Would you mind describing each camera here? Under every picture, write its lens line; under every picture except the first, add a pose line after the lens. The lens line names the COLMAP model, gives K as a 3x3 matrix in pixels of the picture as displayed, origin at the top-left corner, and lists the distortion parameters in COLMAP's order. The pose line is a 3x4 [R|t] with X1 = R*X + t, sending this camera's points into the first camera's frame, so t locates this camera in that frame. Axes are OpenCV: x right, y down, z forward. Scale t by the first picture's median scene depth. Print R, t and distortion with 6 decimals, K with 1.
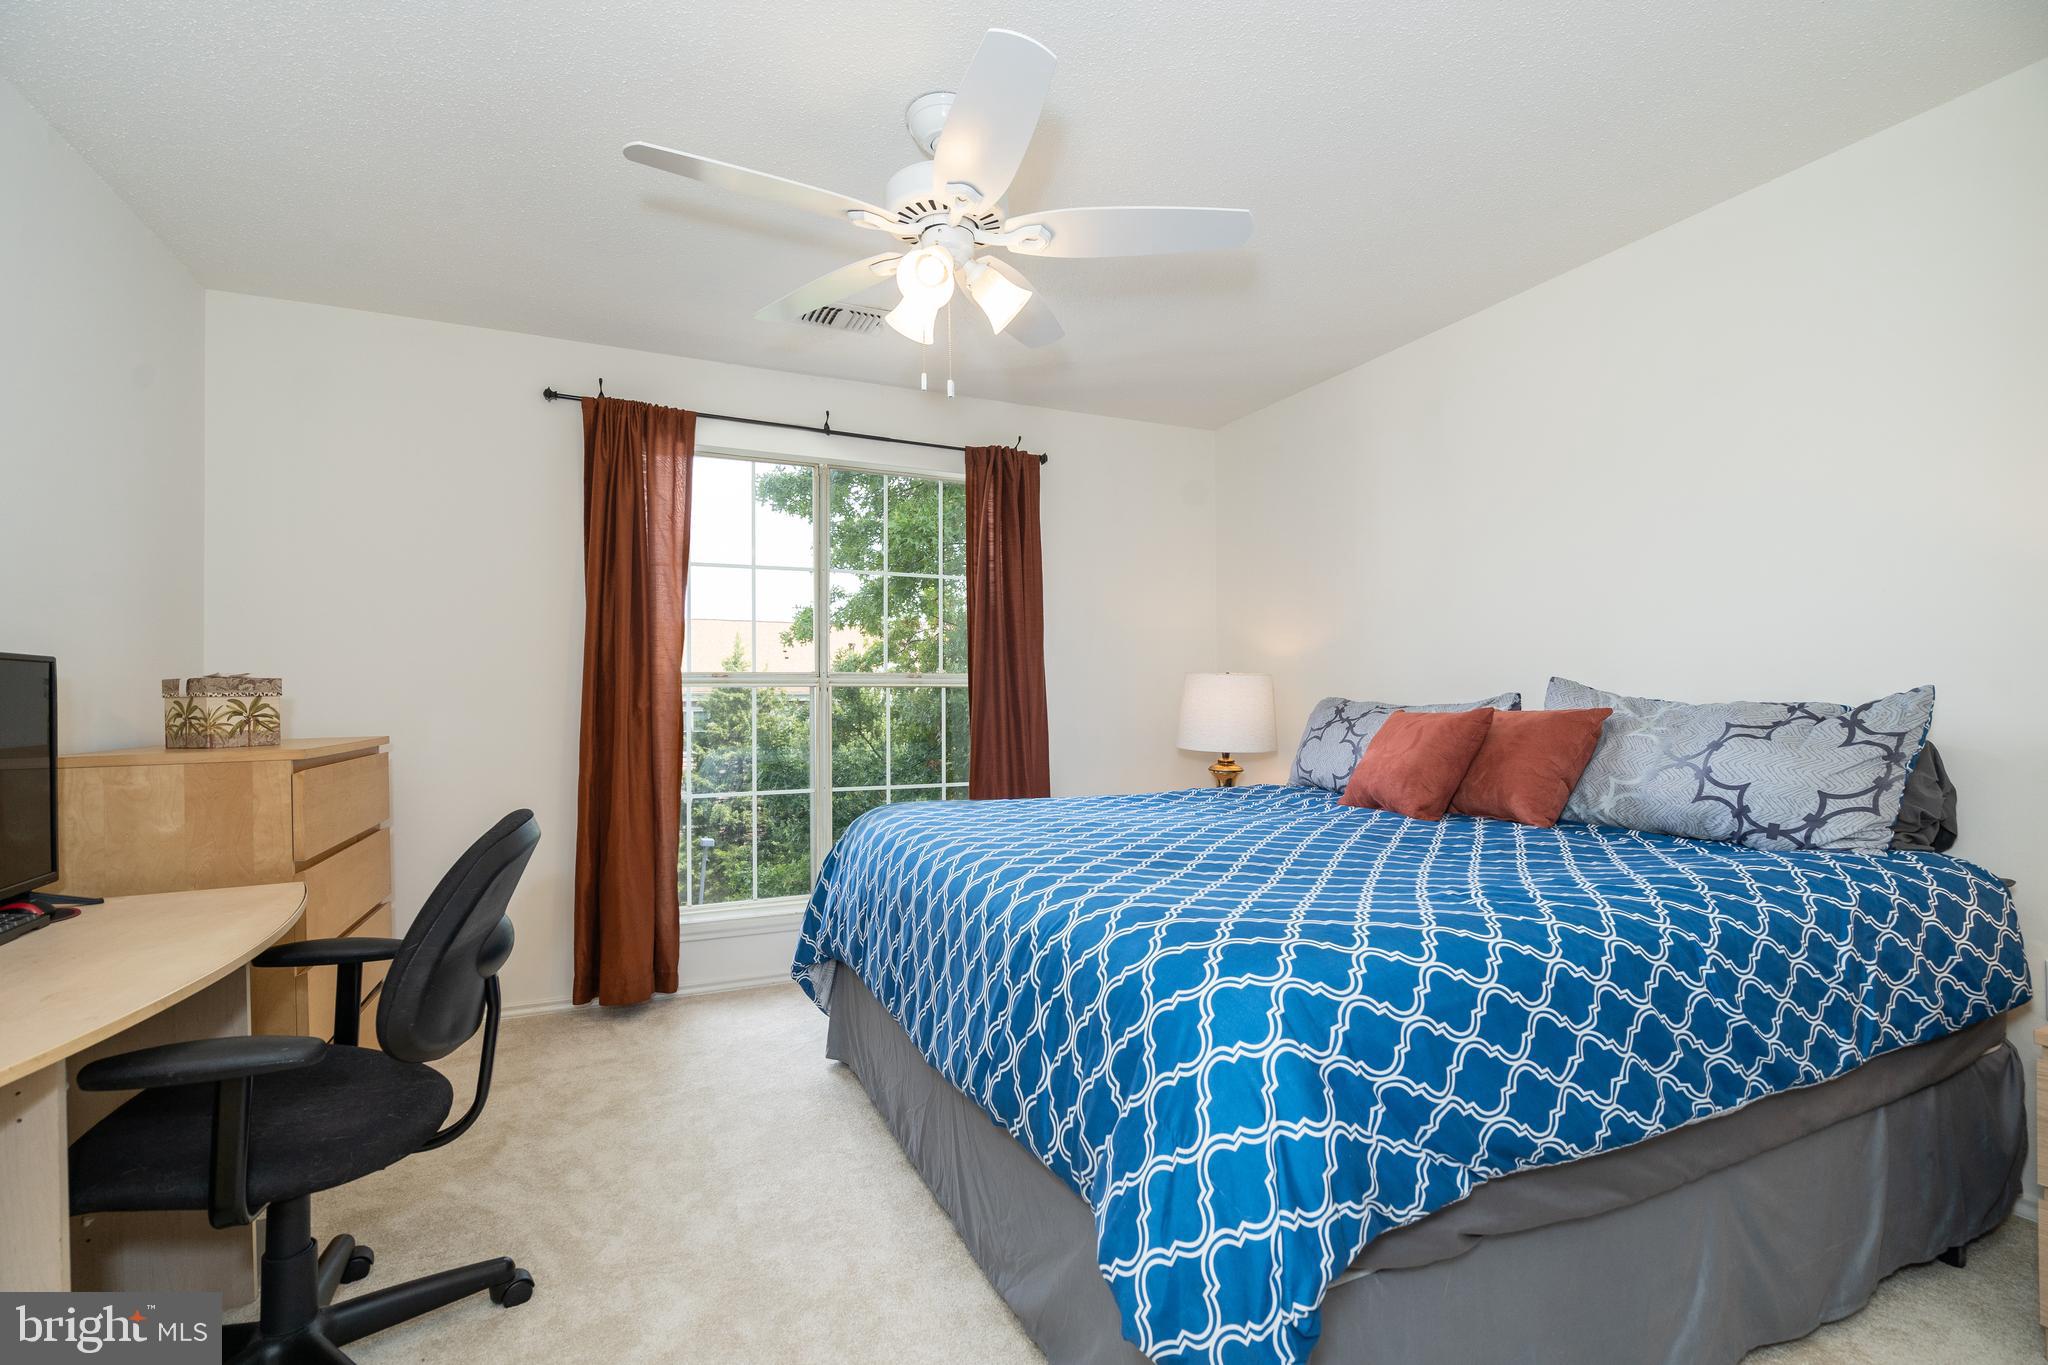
lens RADIAL K [[898.2, 0, 1029.3], [0, 898.2, 670.4], [0, 0, 1]] dist [-0.016433, 0.003931]
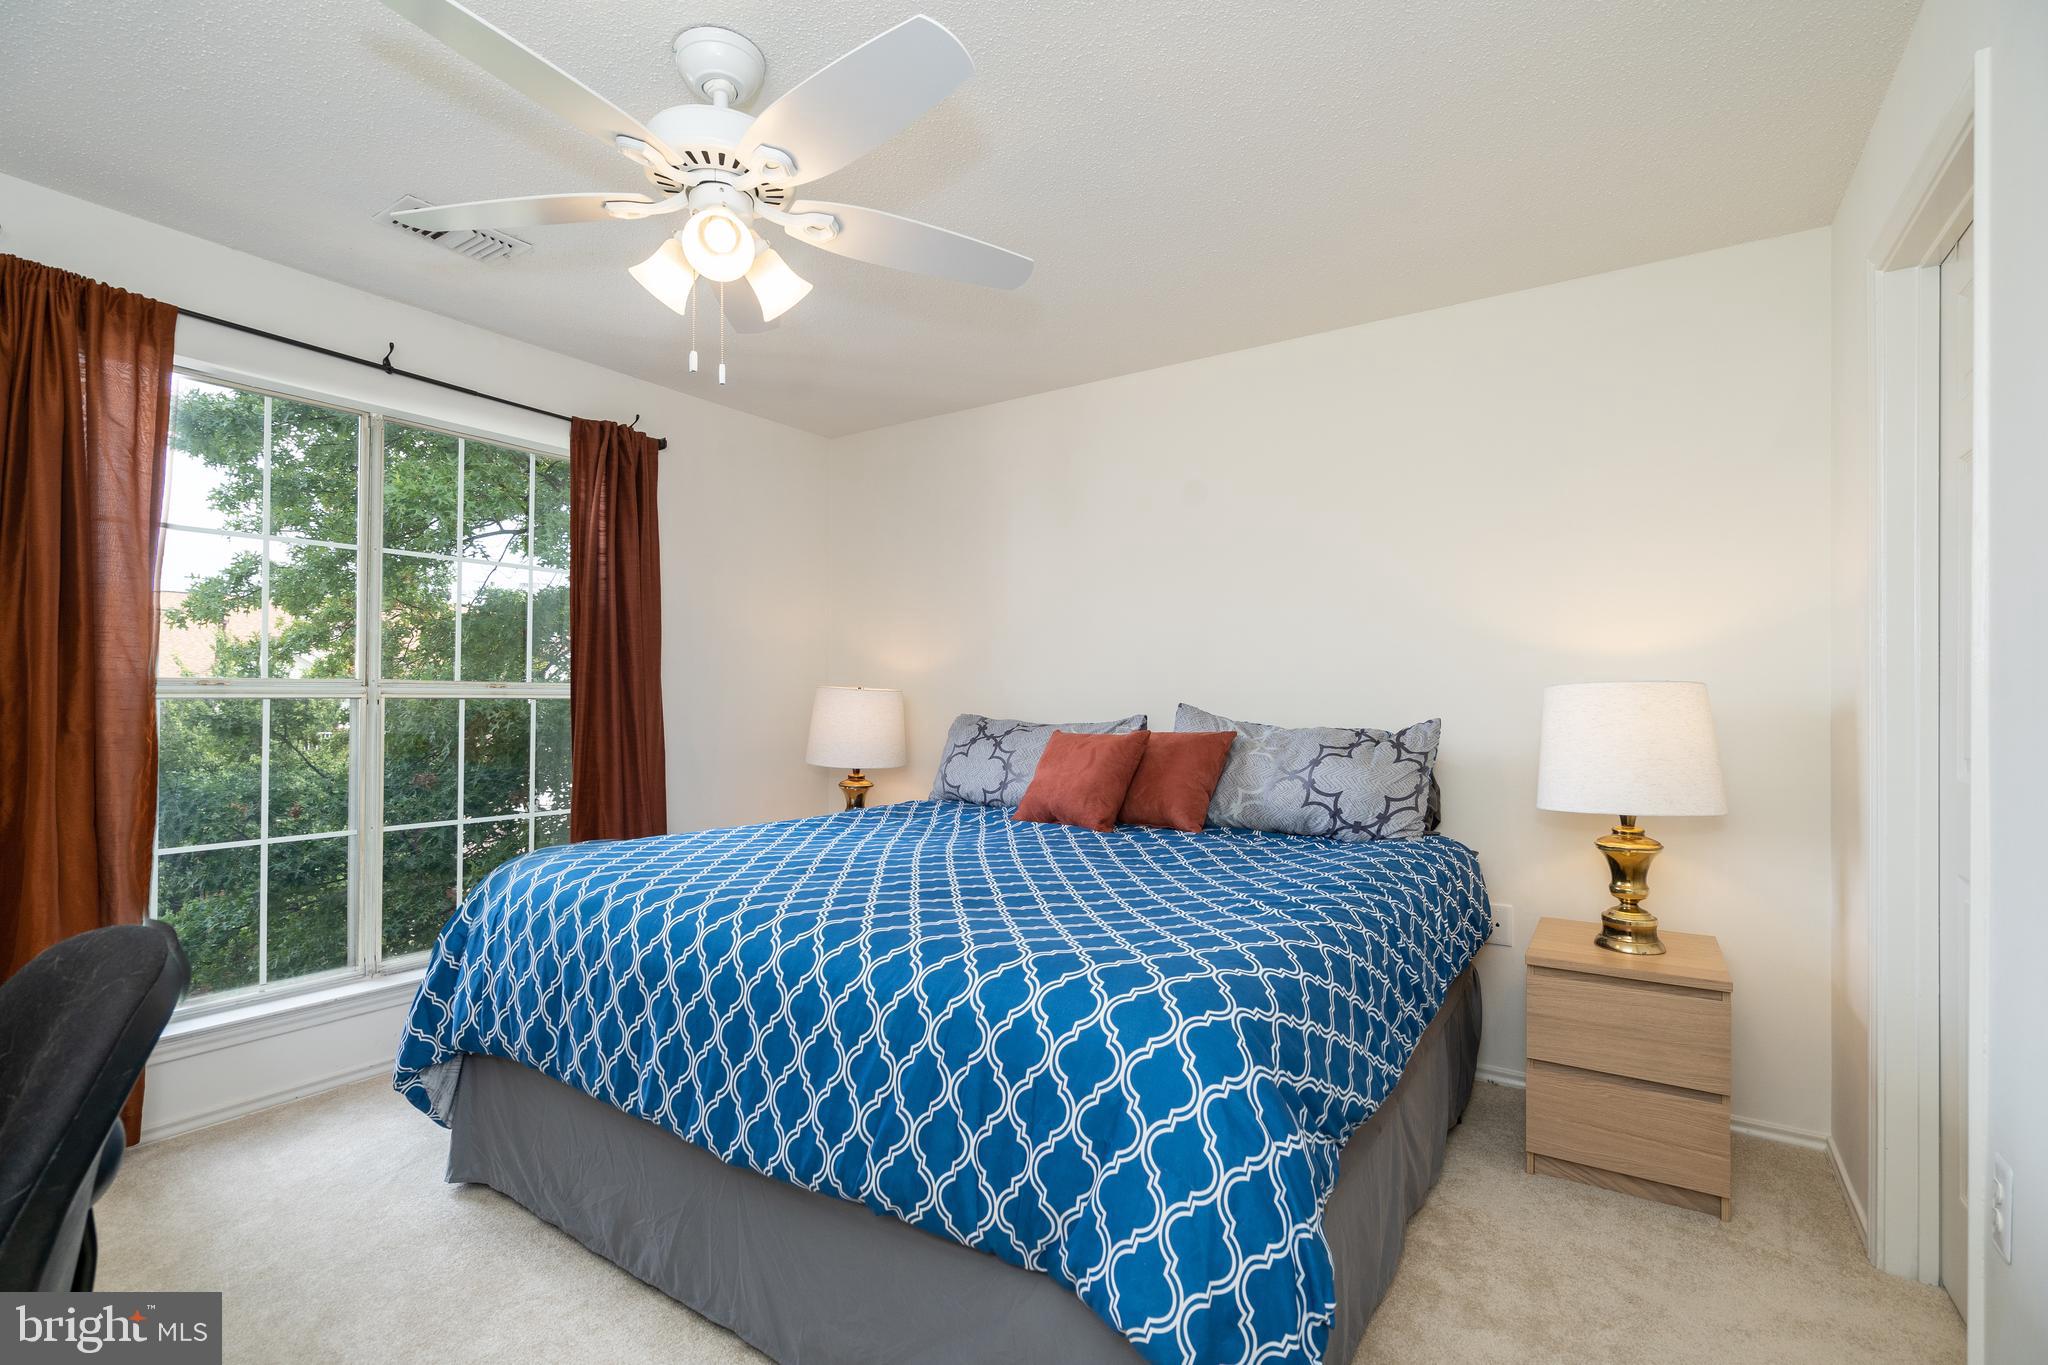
lens RADIAL K [[898.2, 0, 1029.3], [0, 898.2, 670.4], [0, 0, 1]] dist [-0.016433, 0.003931]
pose [[0.857757, 0.026503, 0.513371, -0.230925], [-0.026830, 0.999617, -0.006777, -0.026089], [-0.513354, -0.007961, 0.858140, 0.087518]]
